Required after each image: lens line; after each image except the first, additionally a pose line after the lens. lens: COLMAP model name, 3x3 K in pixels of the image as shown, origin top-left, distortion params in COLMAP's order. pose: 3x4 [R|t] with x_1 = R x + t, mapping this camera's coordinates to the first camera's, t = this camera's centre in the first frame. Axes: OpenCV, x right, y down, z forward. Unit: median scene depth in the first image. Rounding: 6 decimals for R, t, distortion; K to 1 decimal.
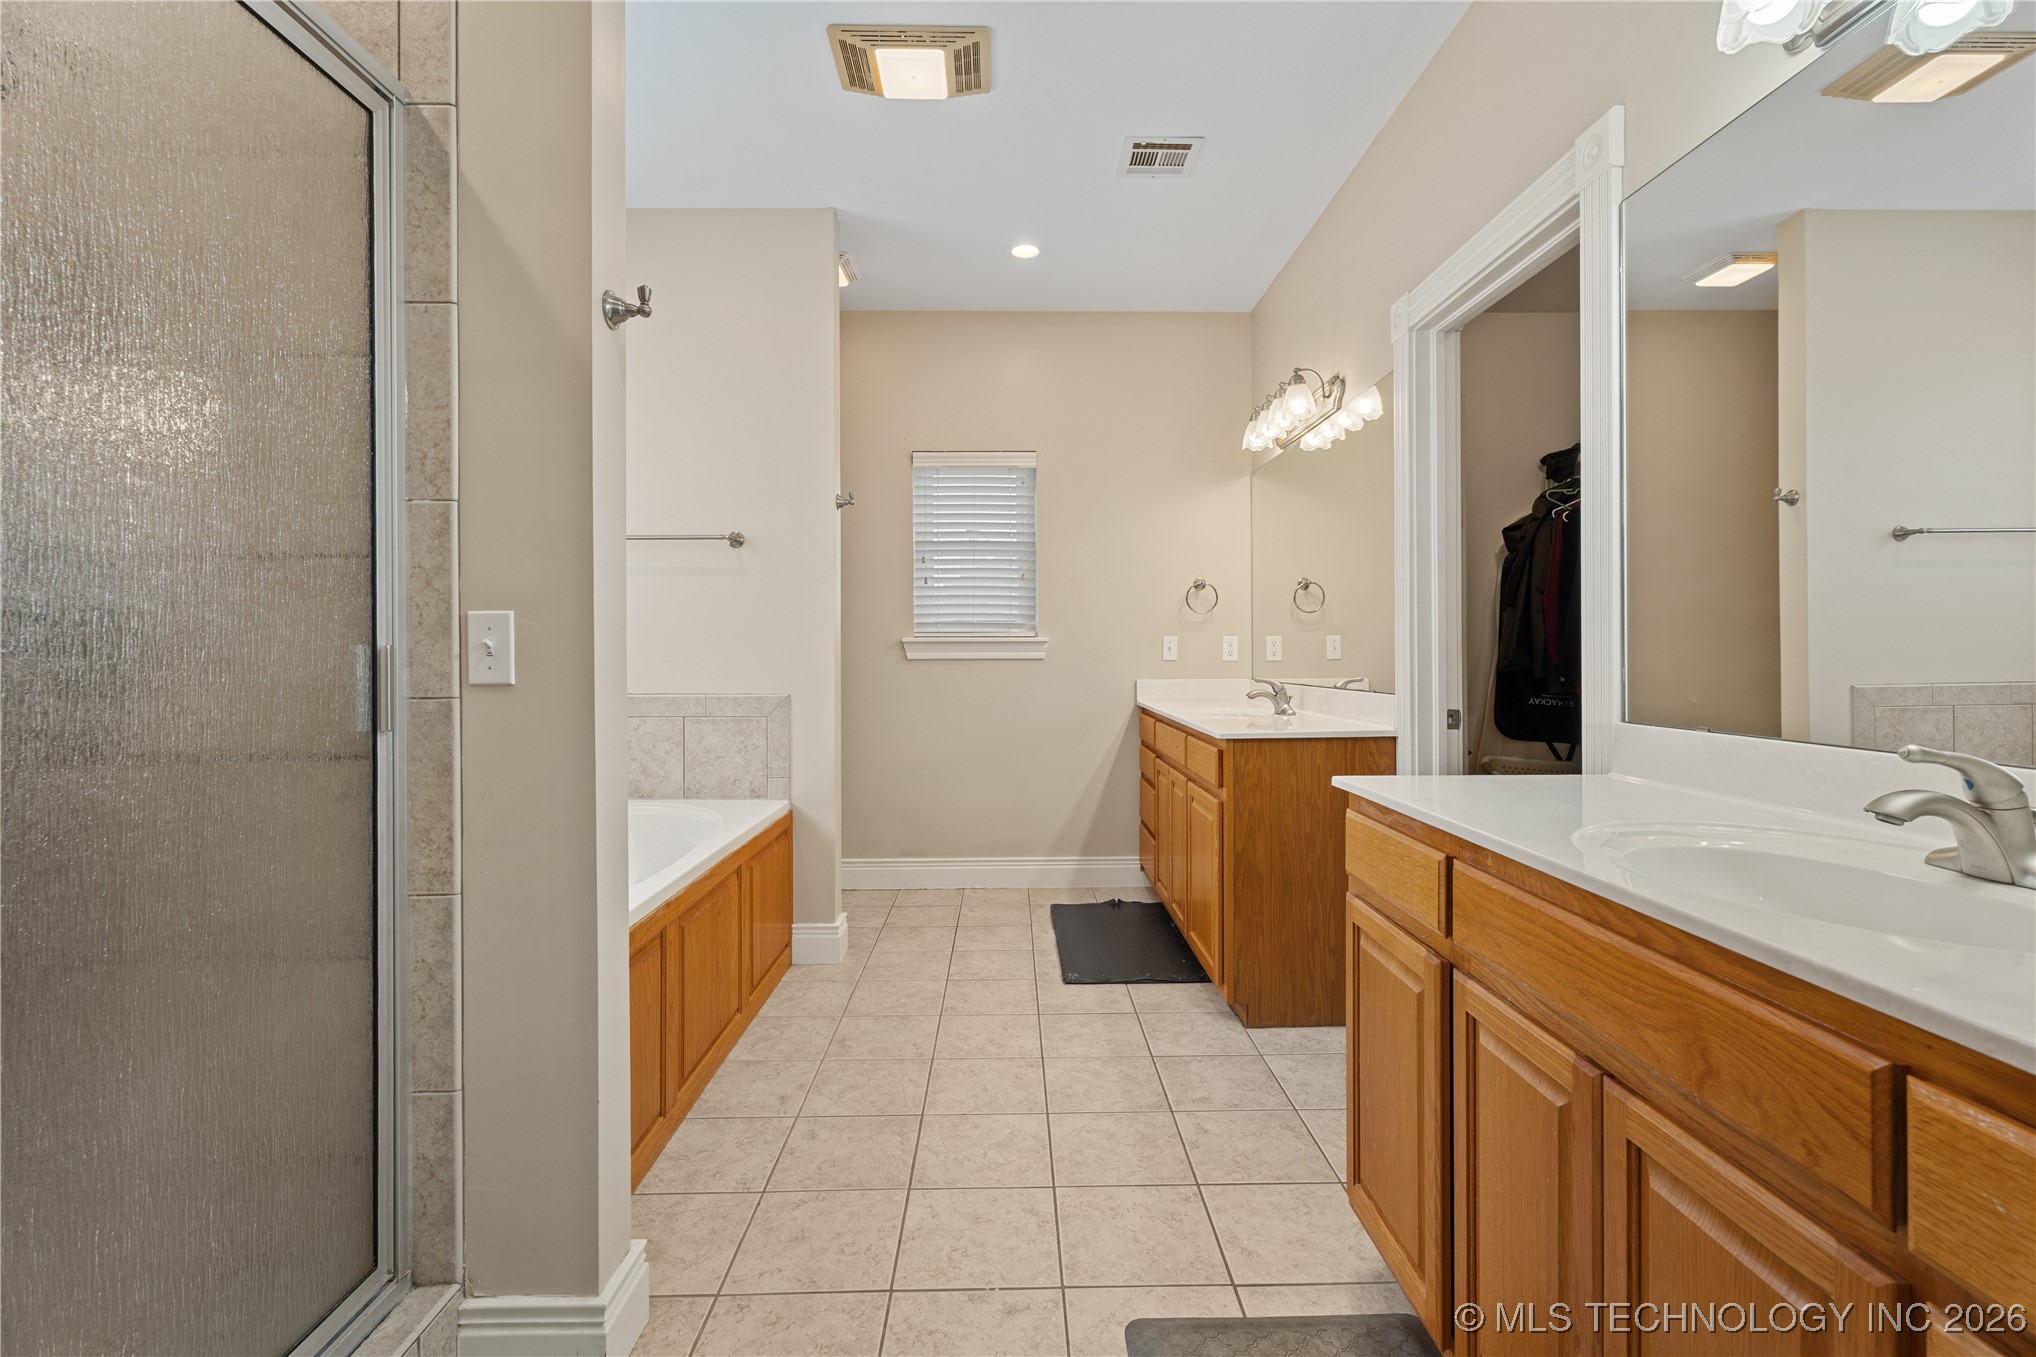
lens RADIAL K [[913.5, 0, 1018.7], [0, 913.5, 660.3], [0, 0, 1]] dist [0.001891, 0.000450]
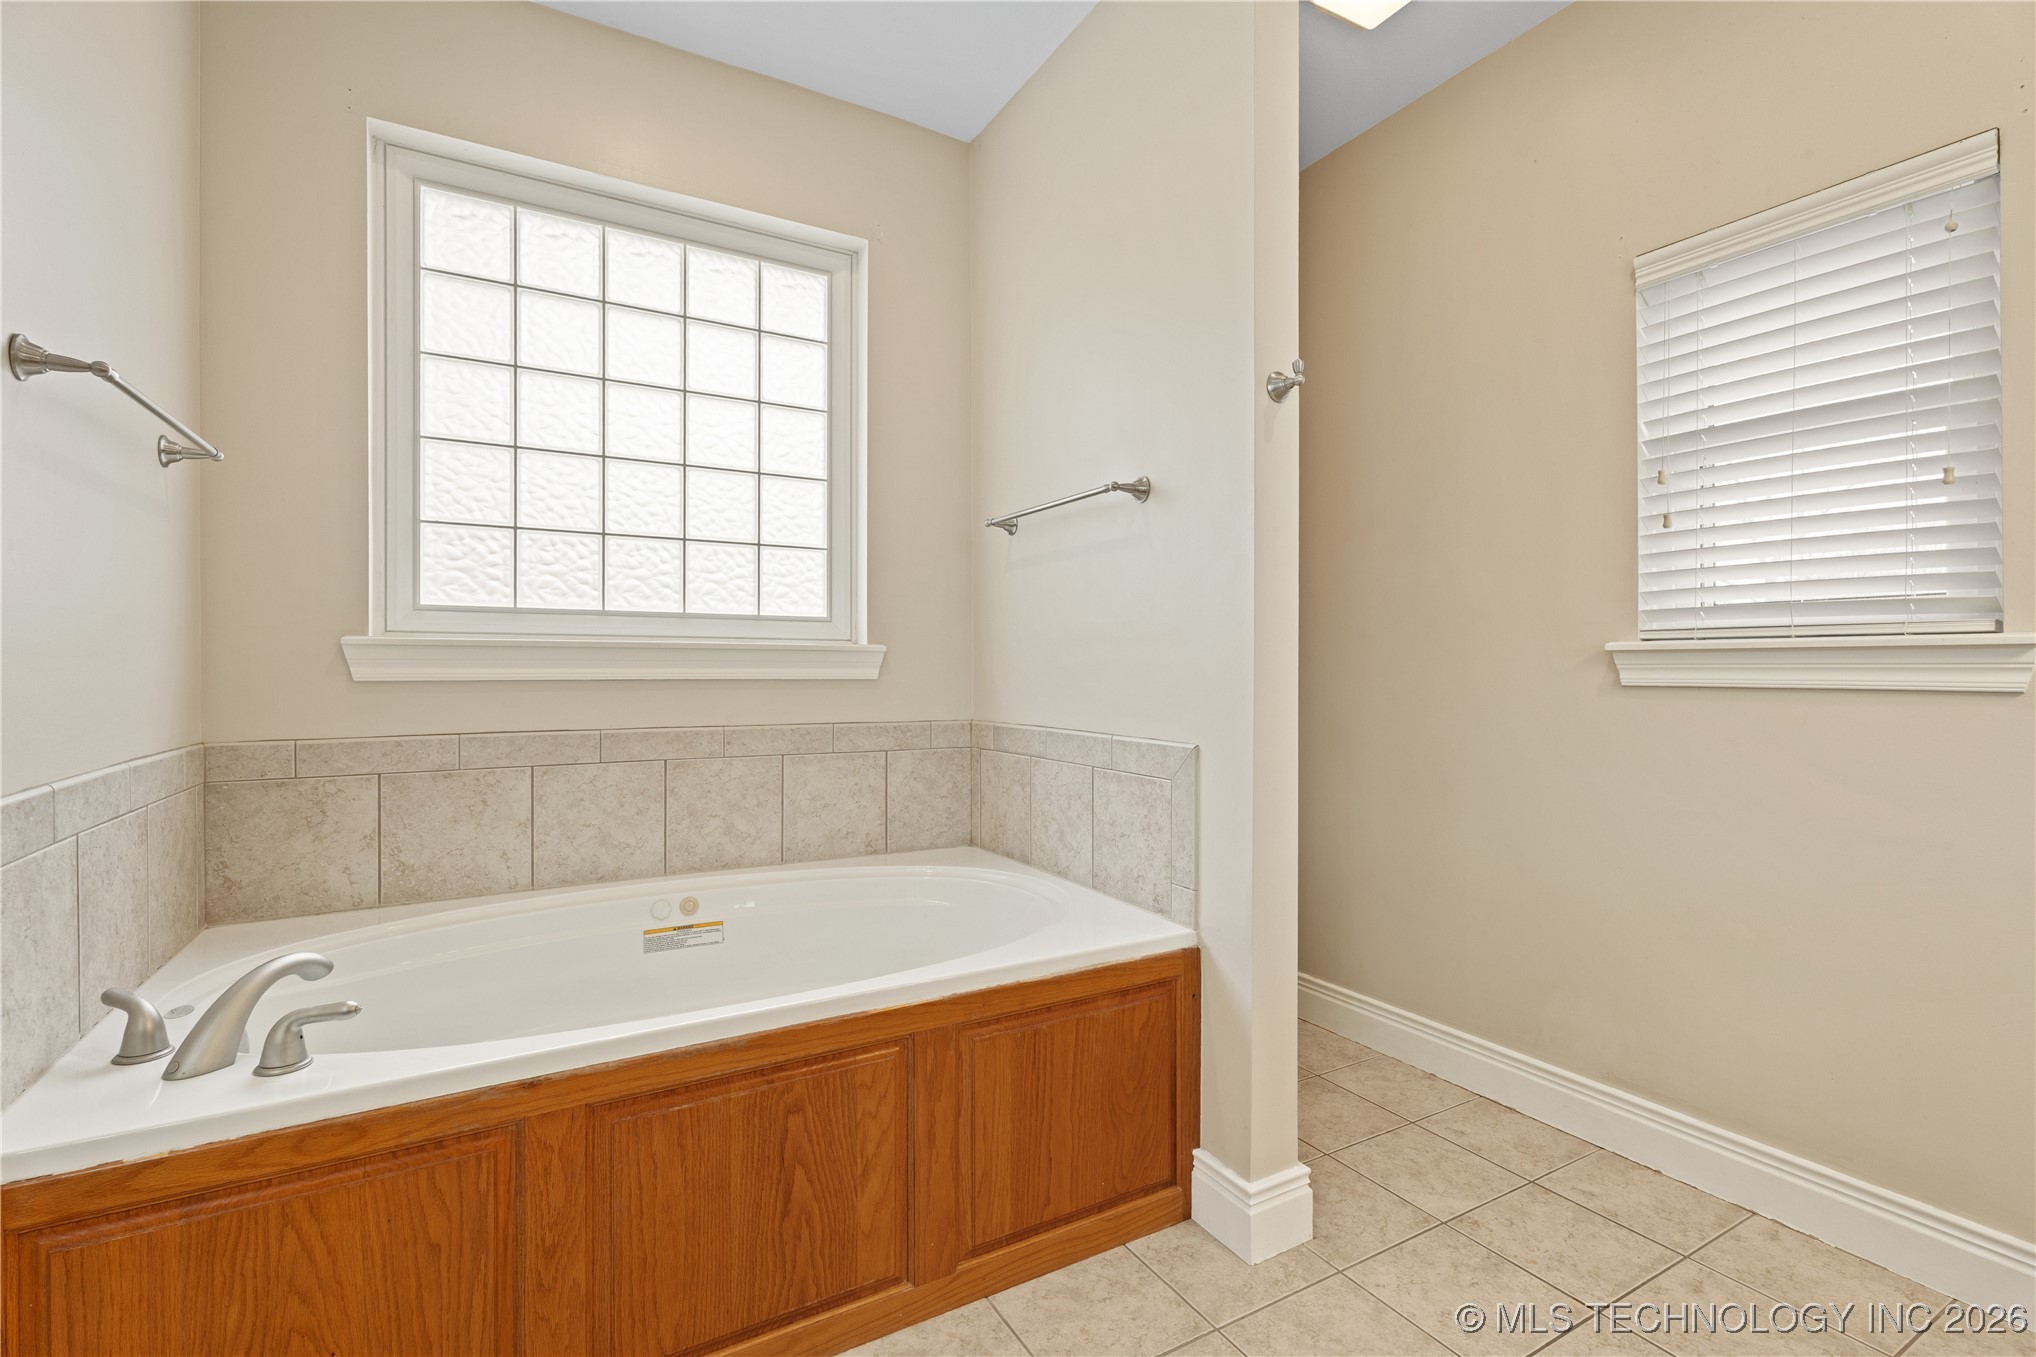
lens RADIAL K [[913.5, 0, 1027.2], [0, 913.5, 681.1], [0, 0, 1]] dist [0.001891, 0.000450]
pose [[0.491684, 0.012189, -0.870689, 0.191218], [-0.010248, 0.999914, 0.008211, -0.006080], [0.870714, 0.004886, 0.491766, 0.620176]]
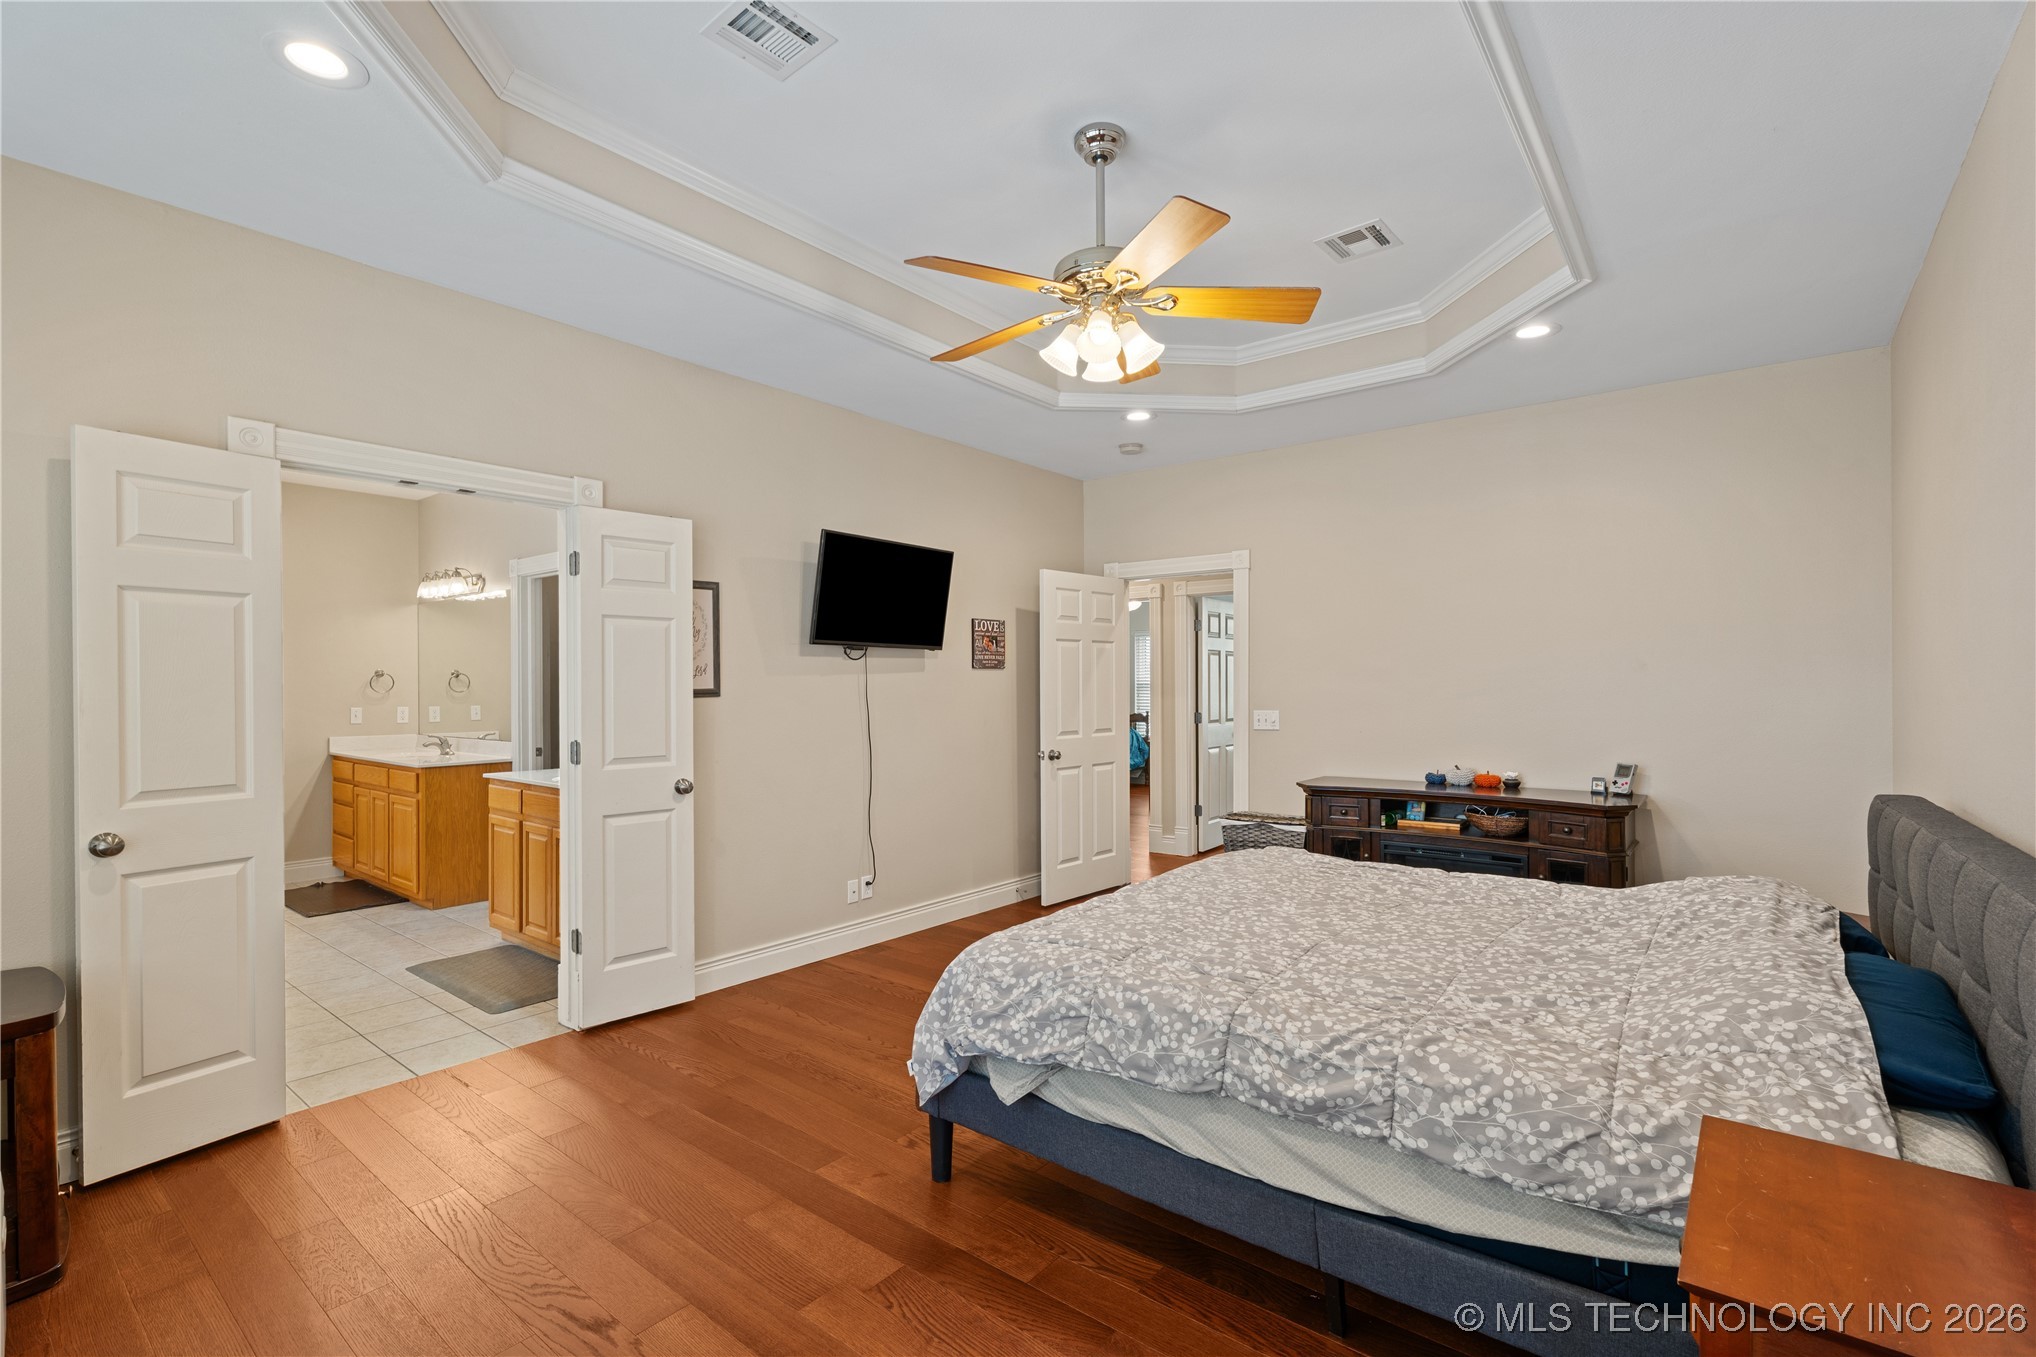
lens RADIAL K [[913.5, 0, 1029.0], [0, 913.5, 689.7], [0, 0, 1]] dist [0.001891, 0.000450]
pose [[0.630318, 0.003585, 0.776329, -0.408422], [0.004011, 0.999961, -0.007874, -0.052416], [-0.776327, 0.008077, 0.630279, -1.083605]]
